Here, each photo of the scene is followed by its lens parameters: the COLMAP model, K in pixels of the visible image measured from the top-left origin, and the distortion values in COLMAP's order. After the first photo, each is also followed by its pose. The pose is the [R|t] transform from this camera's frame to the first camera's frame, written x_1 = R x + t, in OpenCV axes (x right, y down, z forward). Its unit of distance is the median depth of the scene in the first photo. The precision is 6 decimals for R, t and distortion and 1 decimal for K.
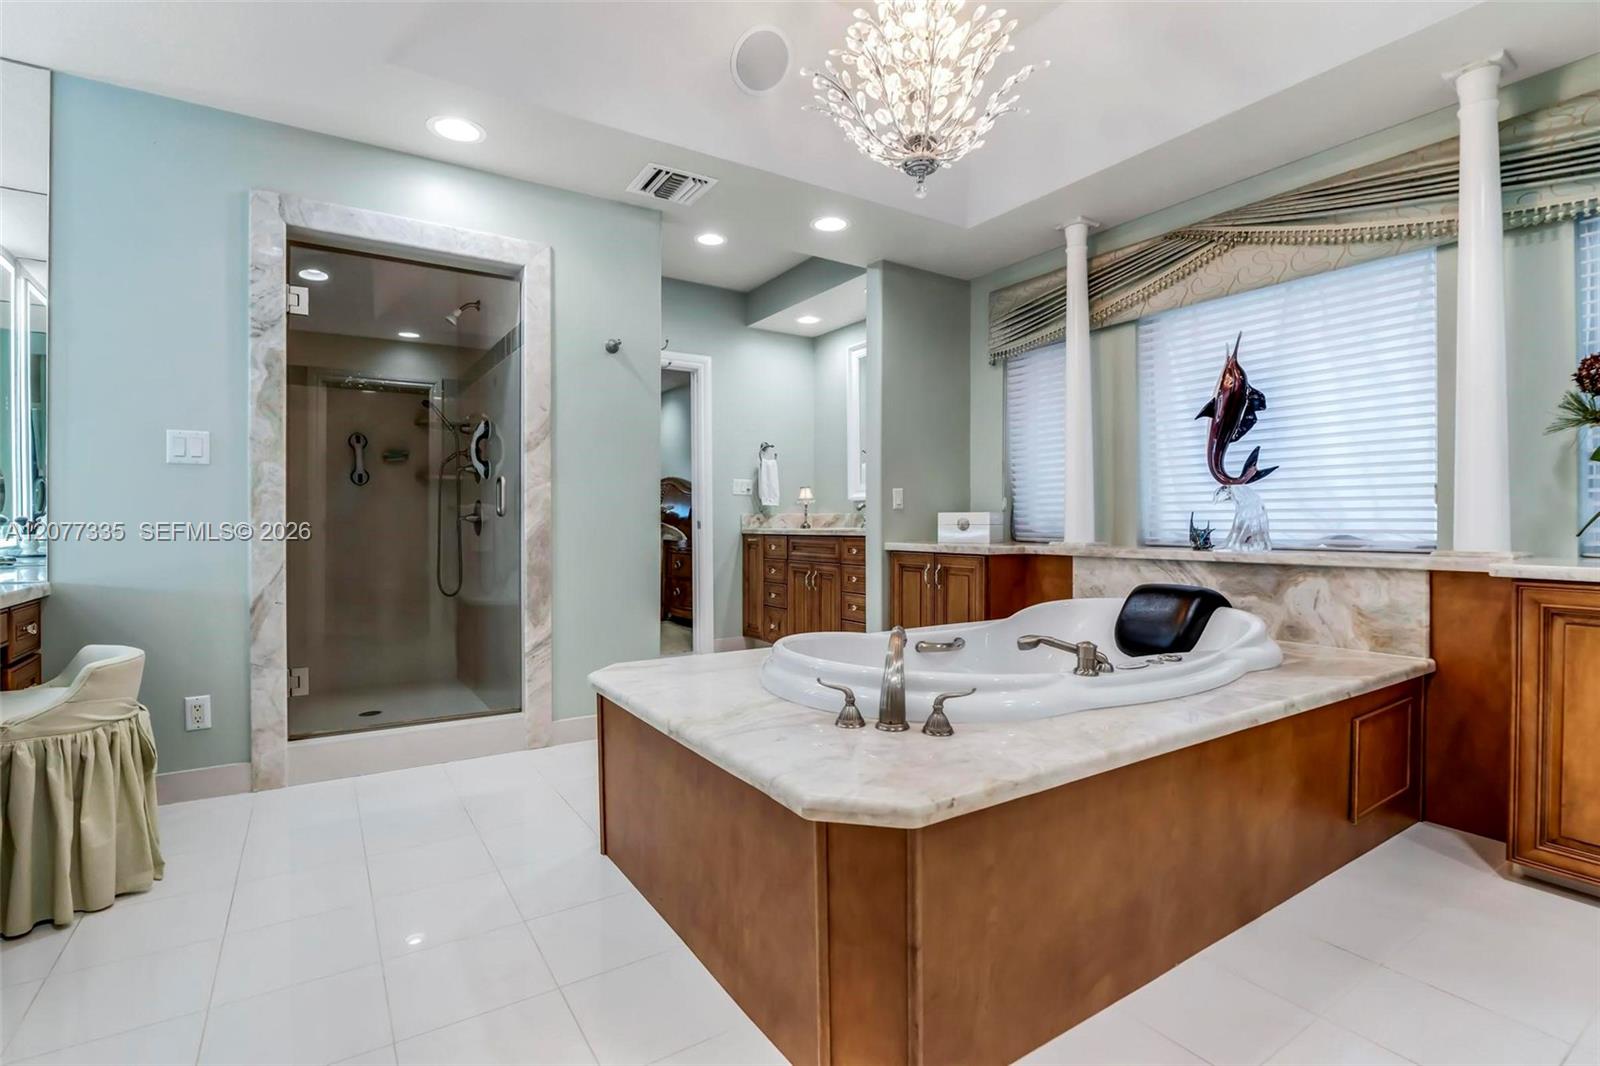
lens RADIAL K [[747.0, 0, 801.1], [0, 747.0, 527.1], [0, 0, 1]] dist [-0.020059, 0.000707]
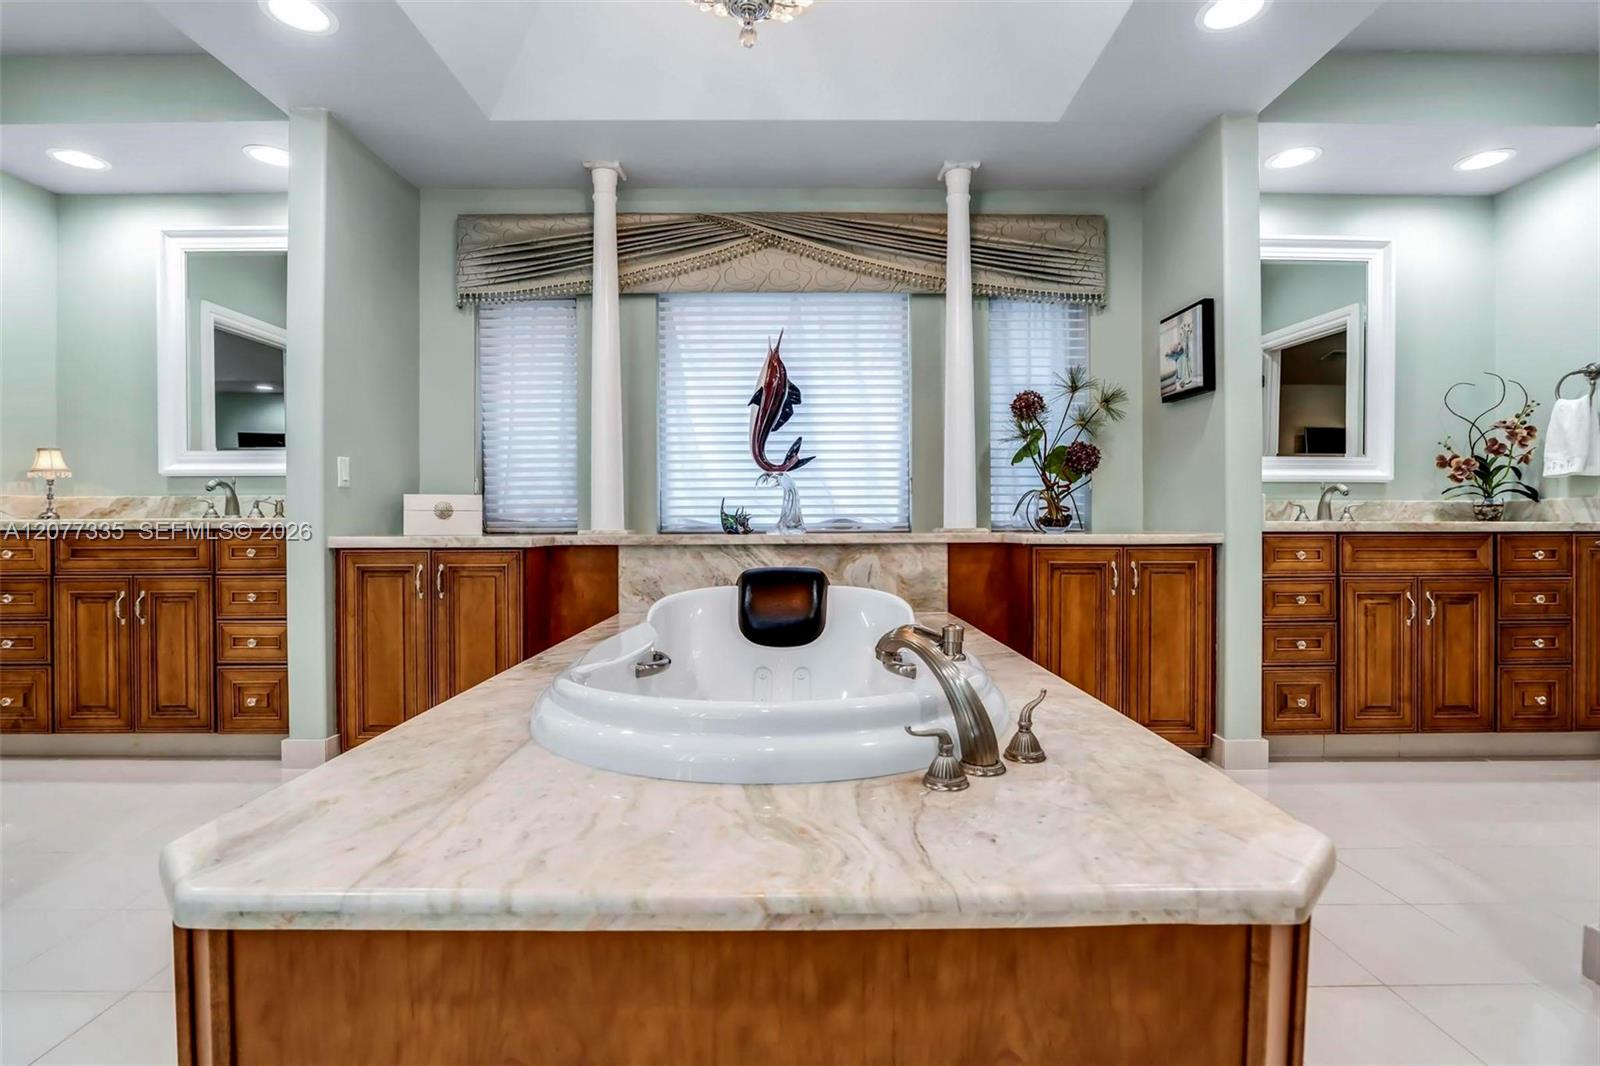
lens RADIAL K [[747.0, 0, 804.2], [0, 747.0, 526.0], [0, 0, 1]] dist [-0.020059, 0.000707]
pose [[0.535113, -0.008011, 0.844743, -0.293526], [0.008932, 0.999953, 0.003825, 0.016096], [-0.844734, 0.005499, 0.535159, 0.392239]]
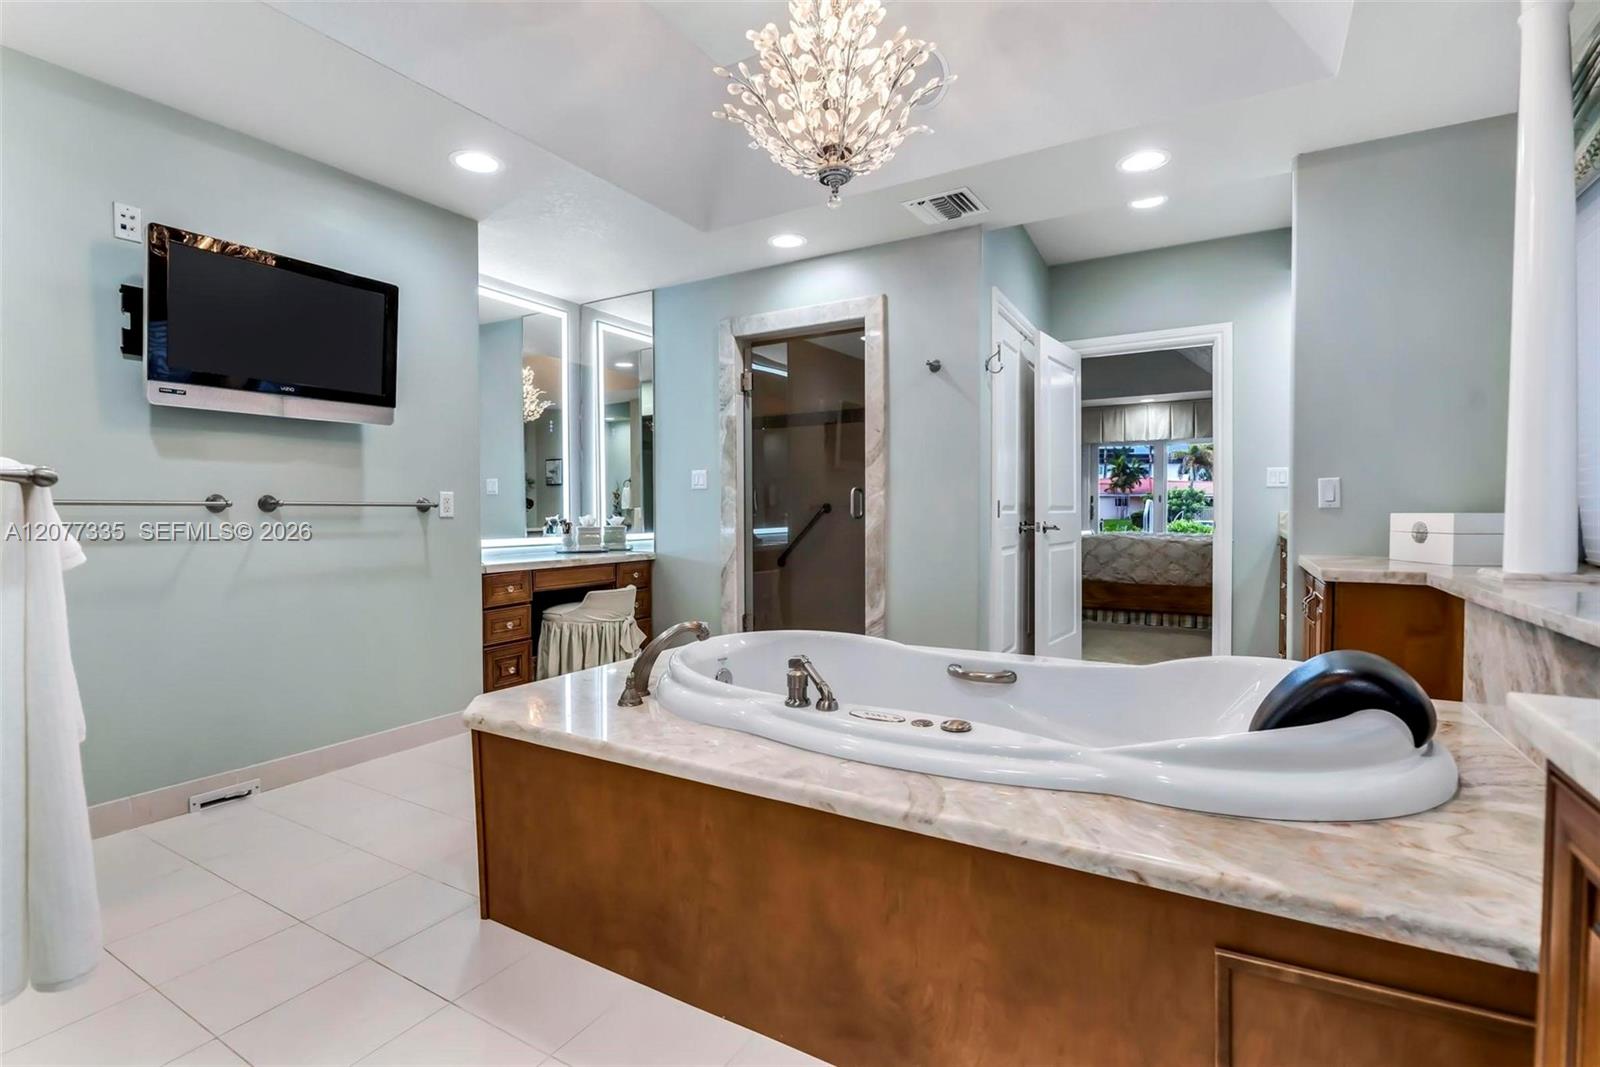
lens RADIAL K [[747.0, 0, 800.5], [0, 747.0, 529.3], [0, 0, 1]] dist [-0.020059, 0.000707]
pose [[0.440987, 0.019890, -0.897293, 0.720566], [-0.003784, 0.999787, 0.020303, -0.022135], [0.897505, -0.005558, 0.440969, 0.355614]]
